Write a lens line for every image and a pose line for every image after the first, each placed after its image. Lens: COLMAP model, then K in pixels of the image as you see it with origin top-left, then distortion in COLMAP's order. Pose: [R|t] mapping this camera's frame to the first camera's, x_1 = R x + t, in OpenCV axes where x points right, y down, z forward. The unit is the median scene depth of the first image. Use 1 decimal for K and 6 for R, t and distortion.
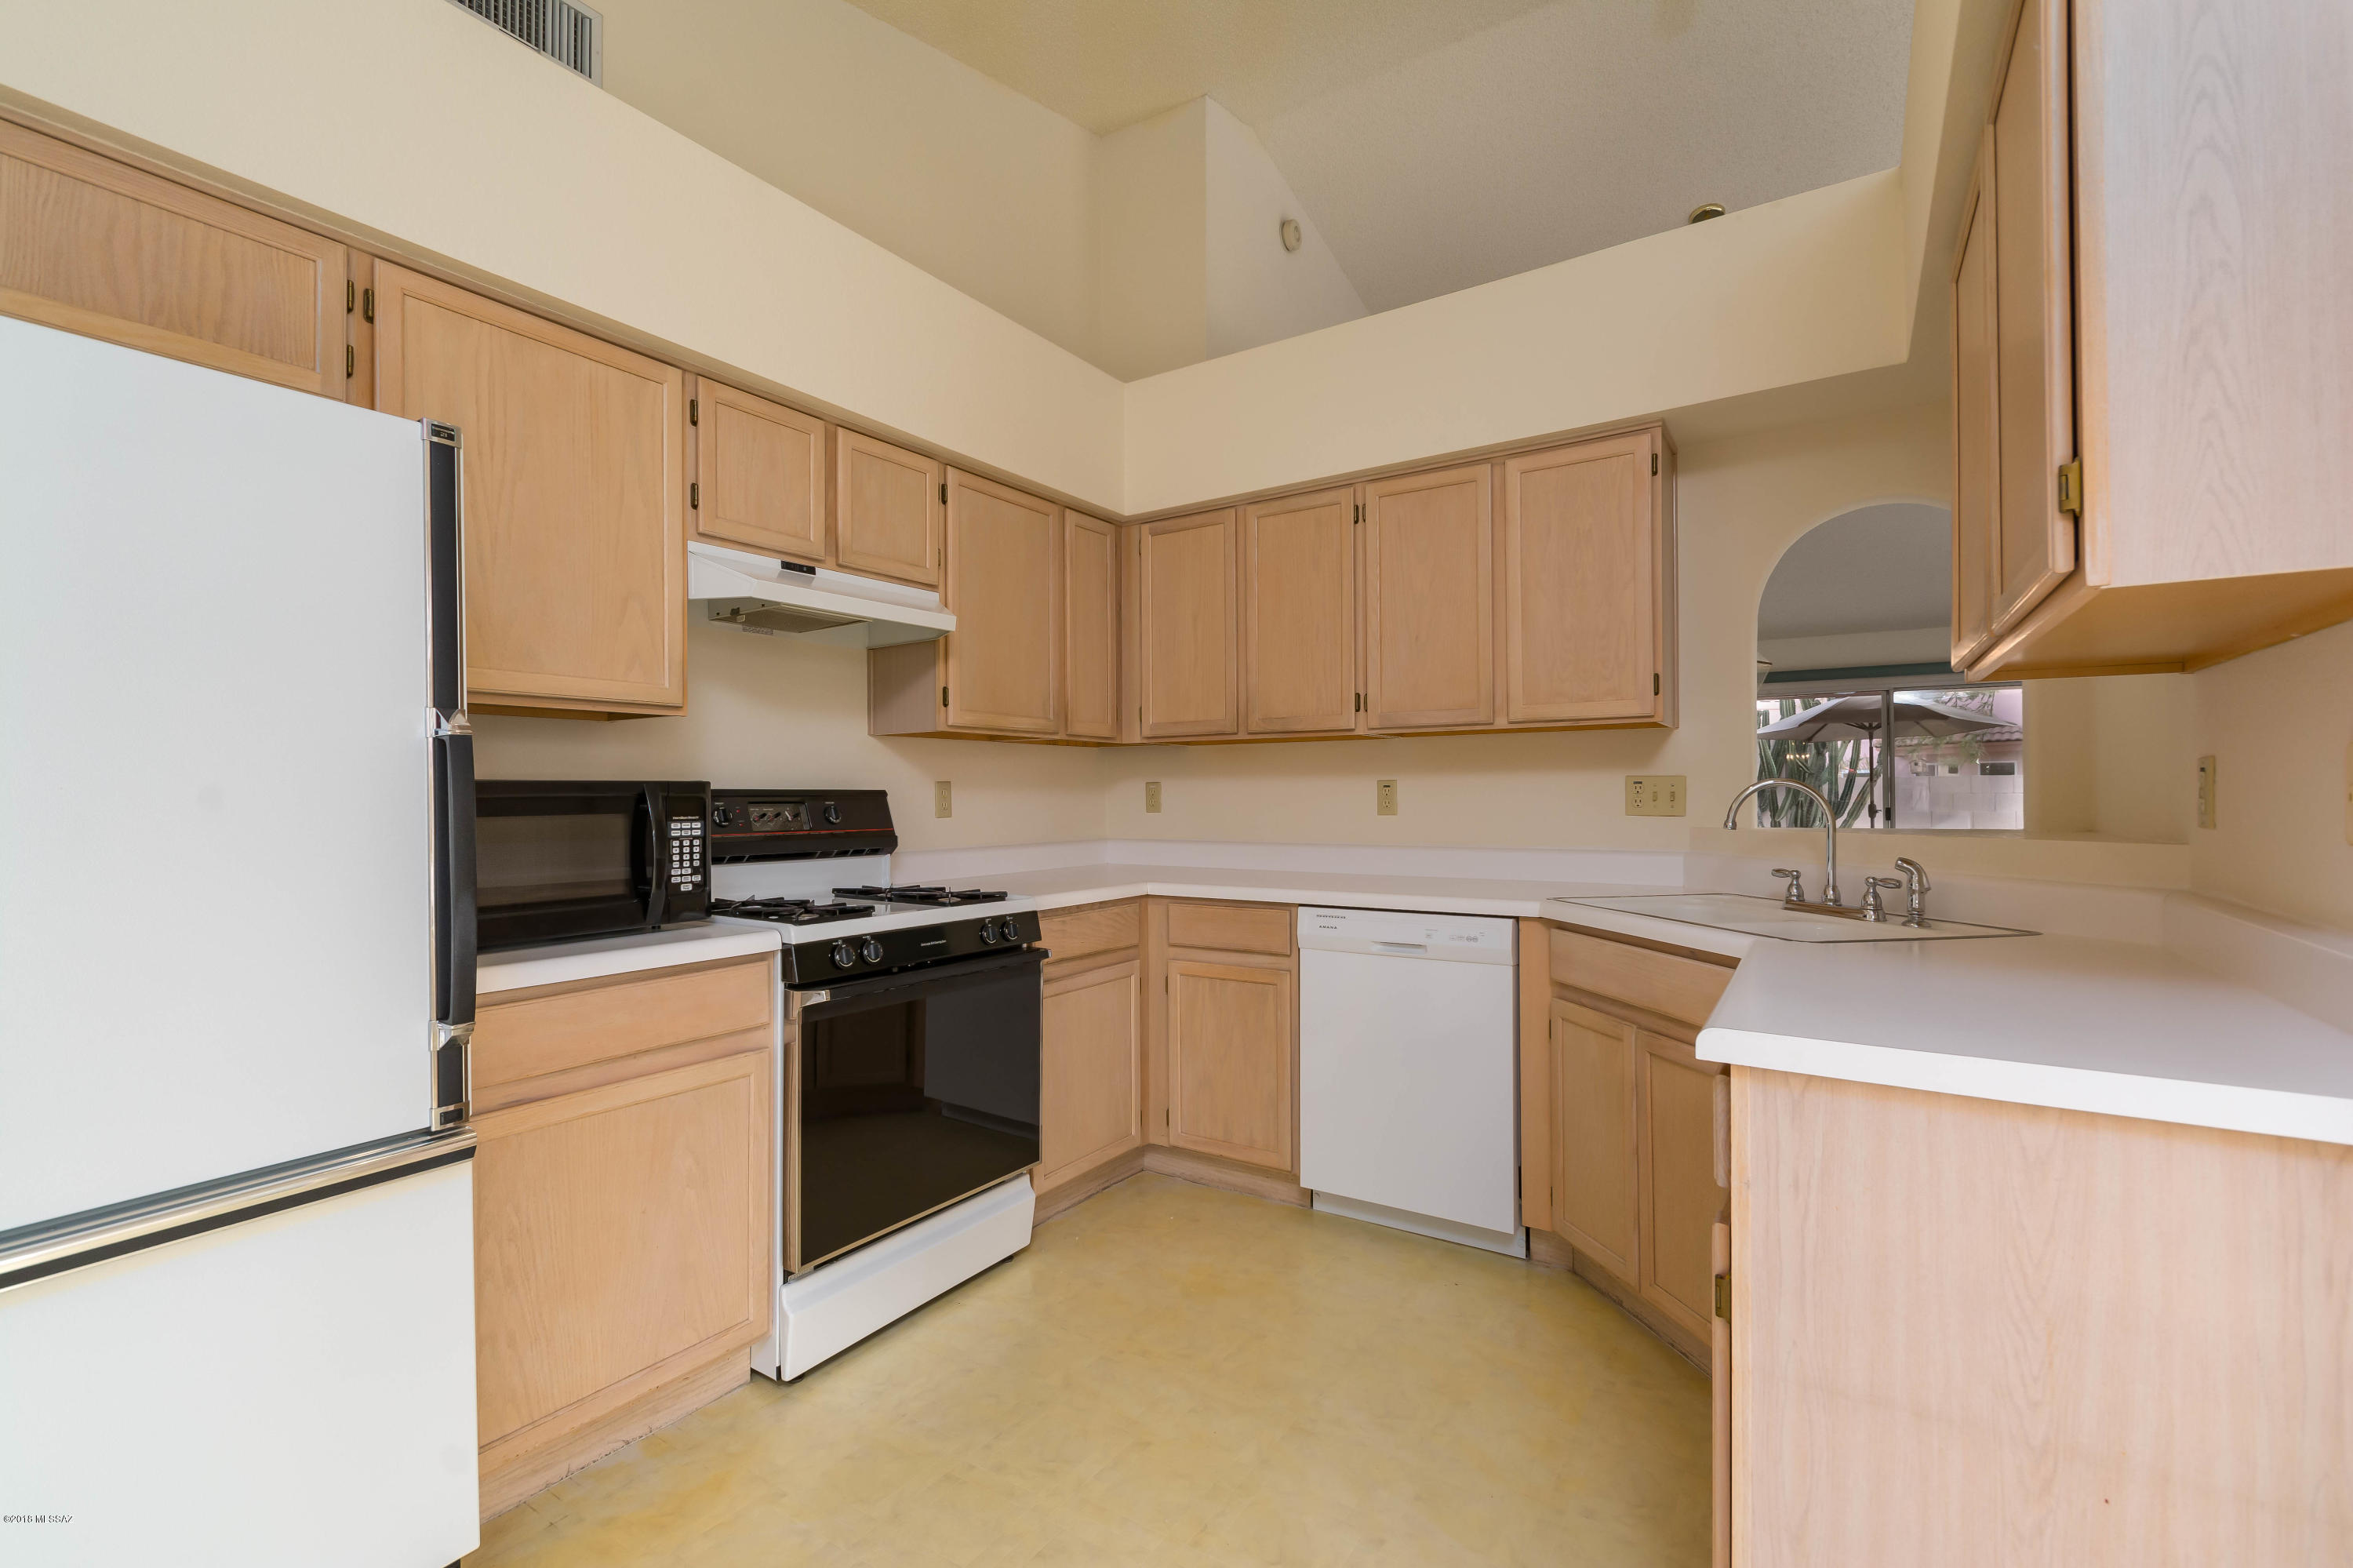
lens RADIAL K [[1023.3, 0, 1166.7], [0, 1023.3, 792.0], [0, 0, 1]] dist [-0.001243, -0.000050]
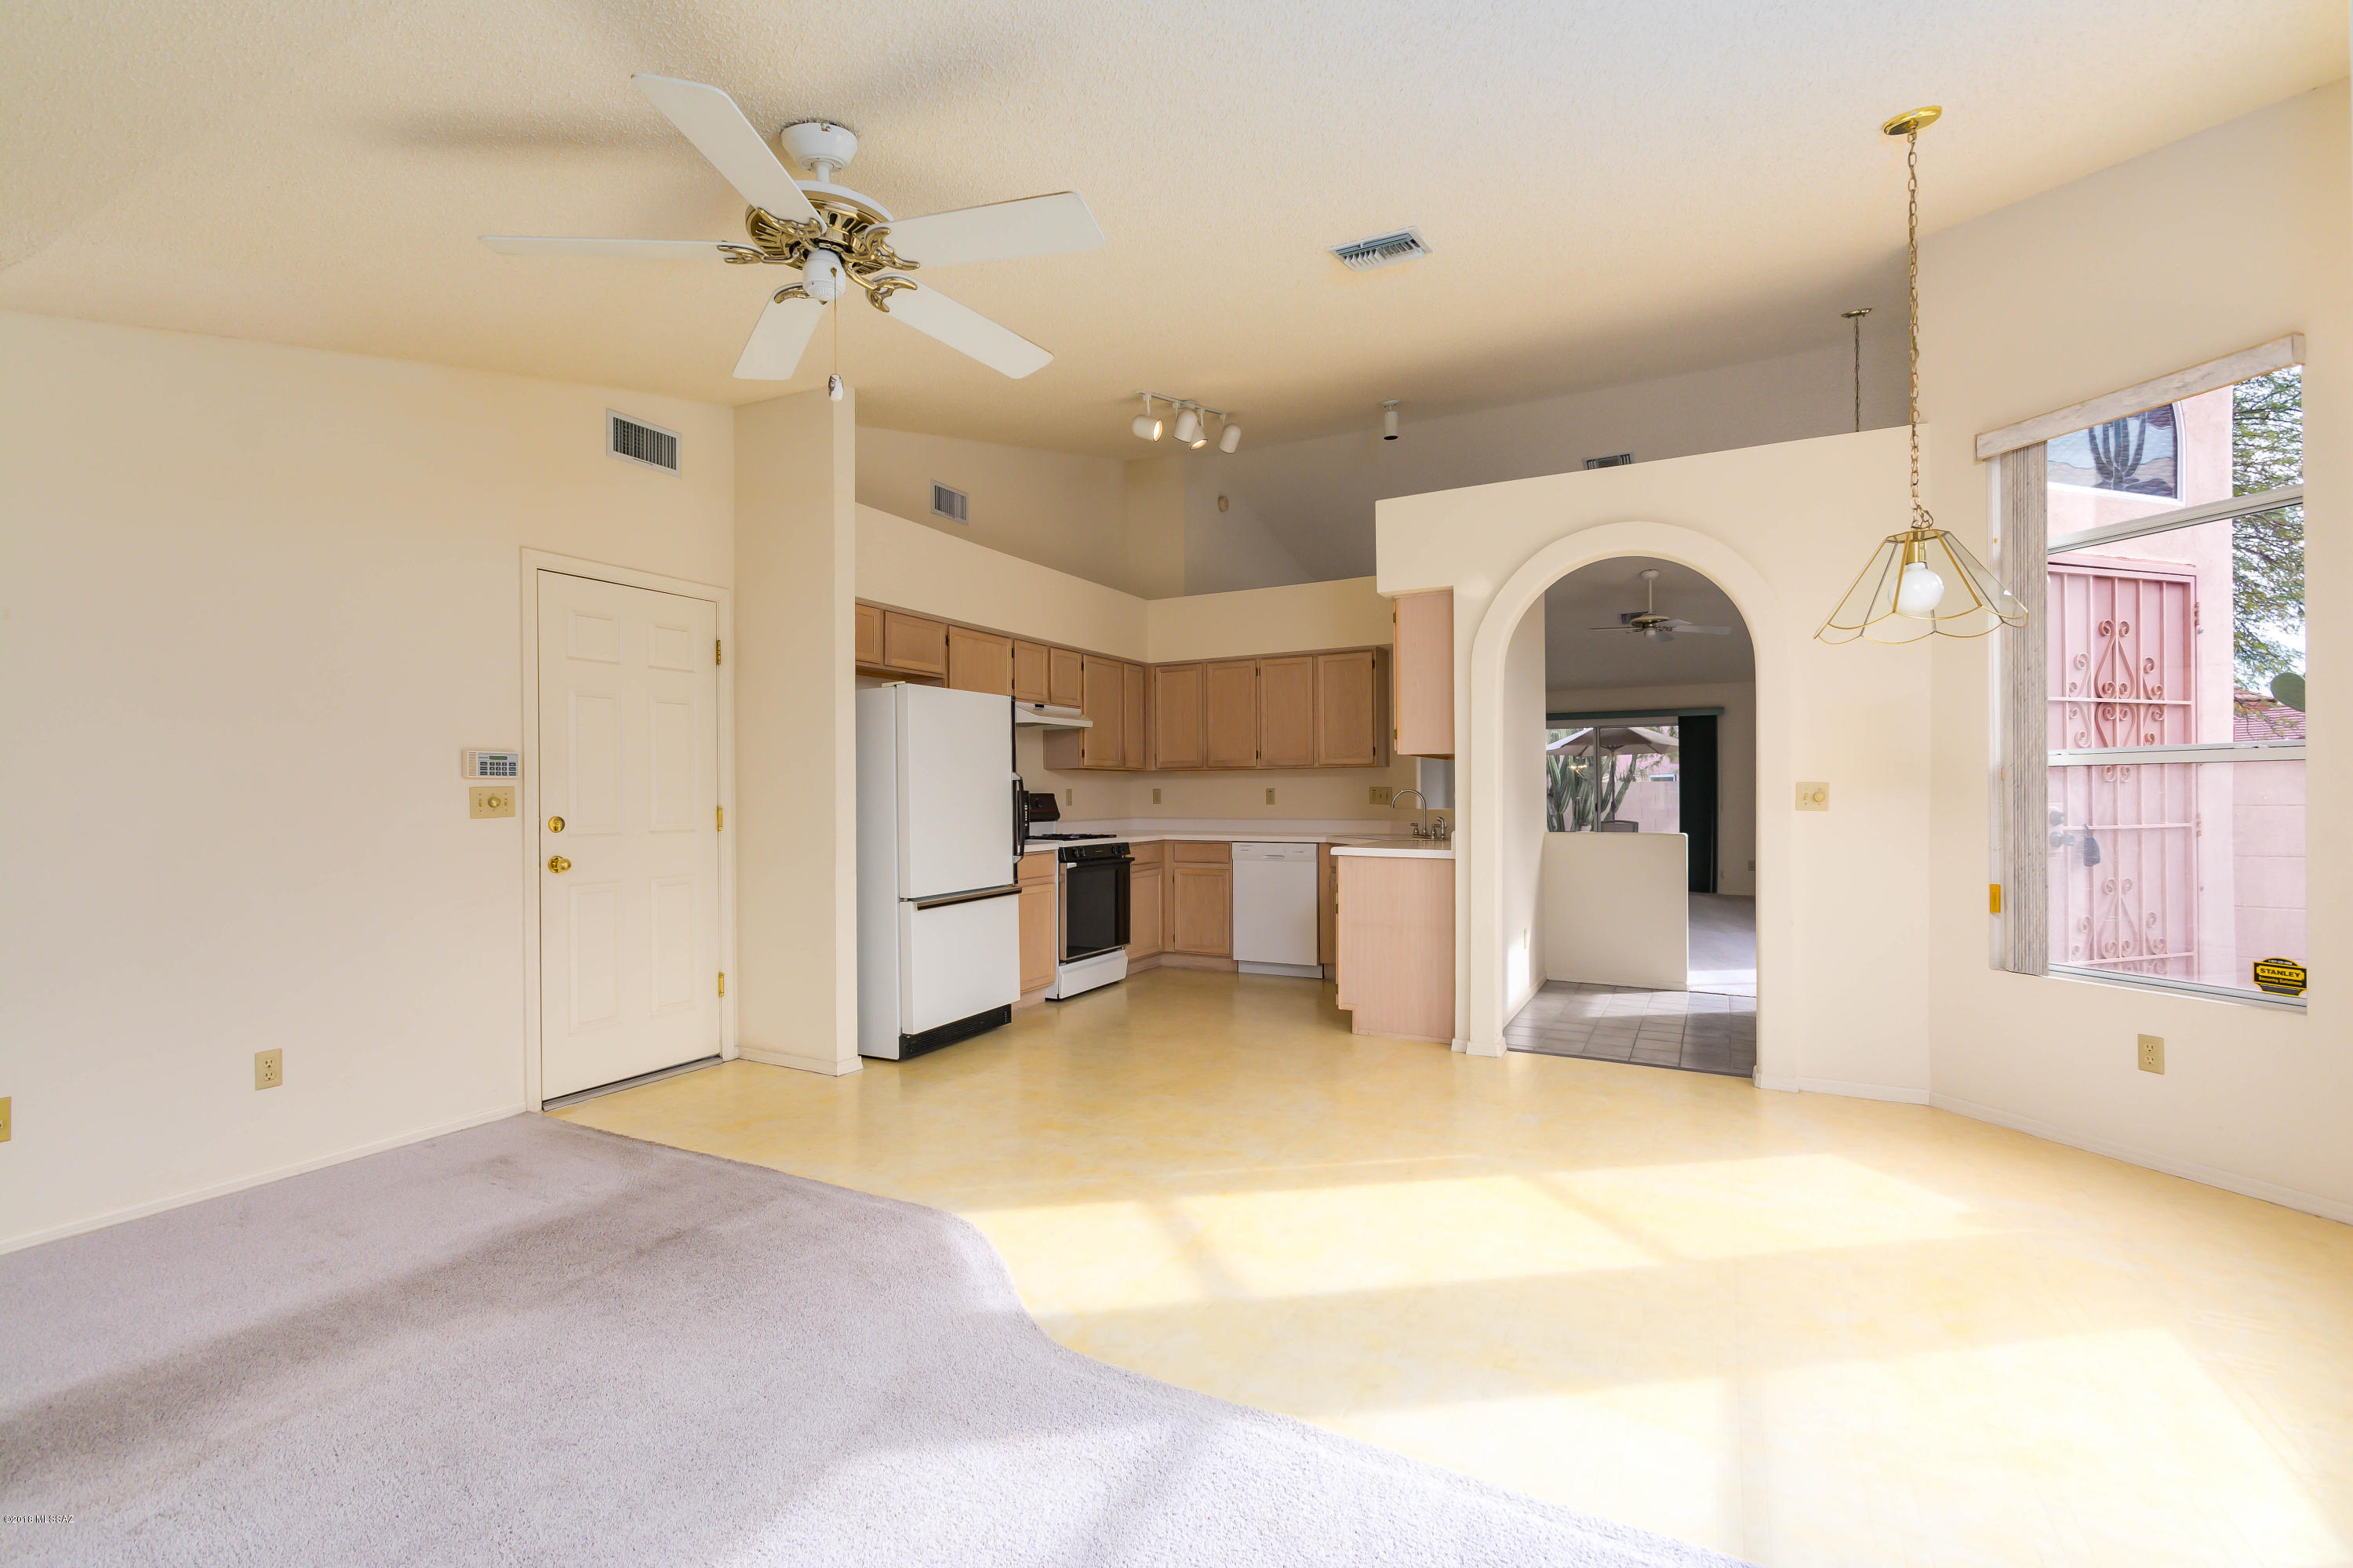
lens RADIAL K [[1034.2, 0, 1173.3], [0, 1034.2, 783.3], [0, 0, 1]] dist [0.002032, -0.001021]
pose [[0.995394, 0.001811, 0.095849, -0.241420], [-0.001039, 0.999967, -0.008103, -0.005832], [-0.095860, 0.007967, 0.995363, -1.396656]]
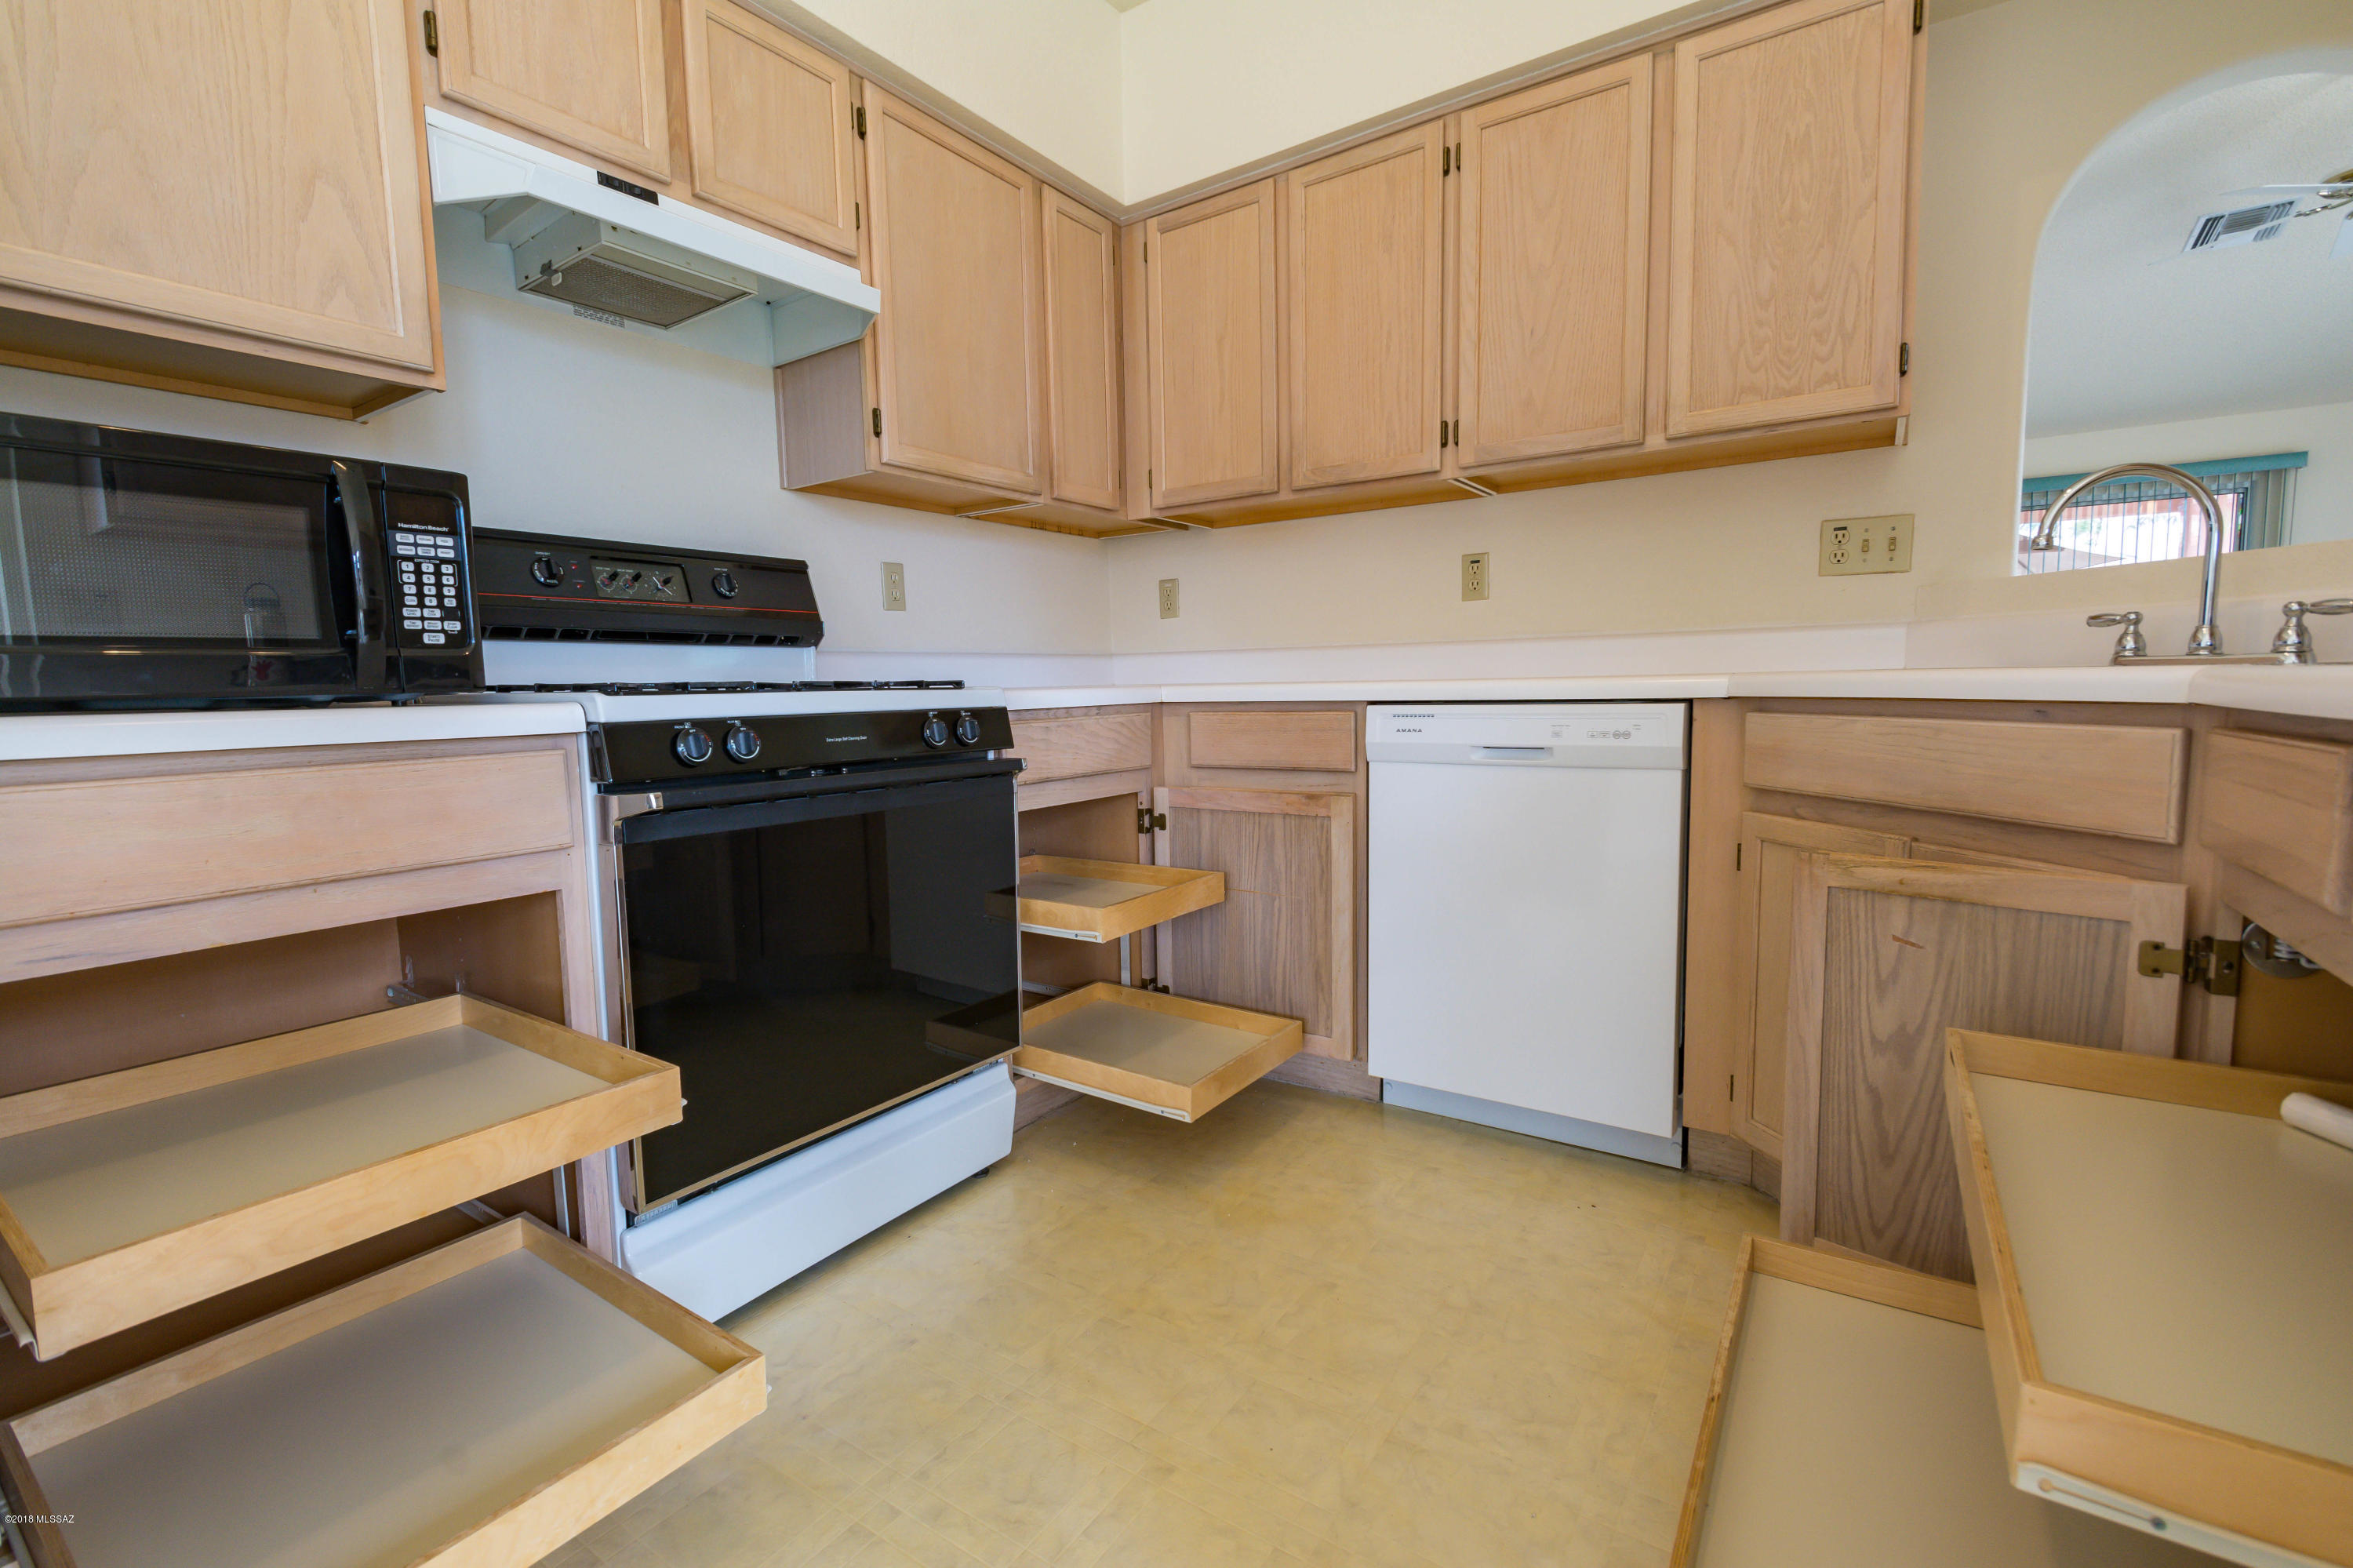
lens RADIAL K [[1033.2, 0, 1176.5], [0, 1033.2, 784.0], [0, 0, 1]] dist [0.009154, -0.005701]
pose [[0.999849, -0.012905, -0.011655, 0.000077], [0.014041, 0.994555, 0.103262, 0.090014], [0.010259, -0.103410, 0.994586, 0.257266]]
